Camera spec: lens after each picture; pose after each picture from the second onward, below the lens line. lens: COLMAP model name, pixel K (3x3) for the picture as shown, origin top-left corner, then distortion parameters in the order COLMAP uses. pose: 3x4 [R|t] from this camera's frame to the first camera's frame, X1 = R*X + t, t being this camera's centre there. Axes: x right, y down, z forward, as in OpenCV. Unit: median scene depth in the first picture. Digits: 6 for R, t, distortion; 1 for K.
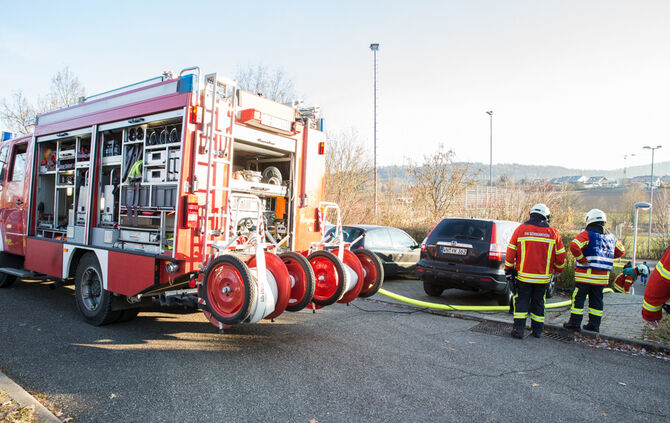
lens RADIAL K [[488.9, 0, 332.6], [0, 488.9, 216.1], [0, 0, 1]] dist [-0.005324, 0.008920]
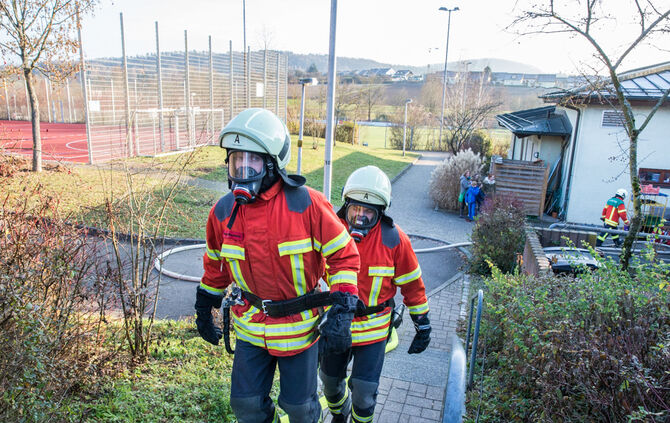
lens RADIAL K [[537.6, 0, 337.1], [0, 537.6, 212.4], [0, 0, 1]] dist [-0.013080, -0.002183]
pose [[0.931018, -0.060722, 0.359886, 0.095013], [-0.006455, 0.983169, 0.182584, 0.015409], [-0.364916, -0.172312, 0.914956, 0.133678]]
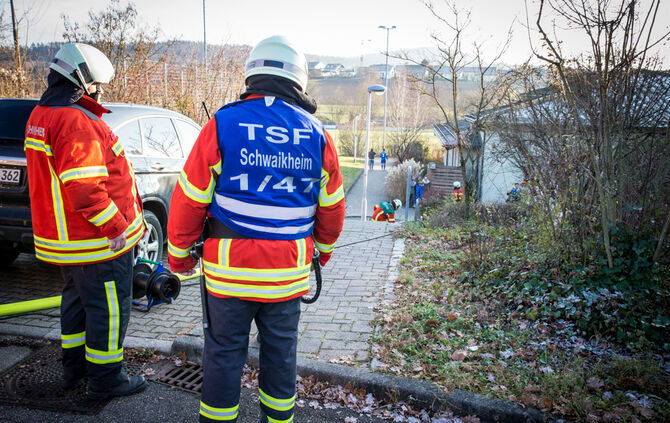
lens RADIAL K [[613.6, 0, 334.9], [0, 613.6, 211.0], [0, 0, 1]] dist [-0.012068, -0.003404]
pose [[0.879535, -0.085799, 0.468035, 0.021798], [0.009360, 0.986539, 0.163260, 0.001582], [-0.475743, -0.139212, 0.868498, 0.033470]]
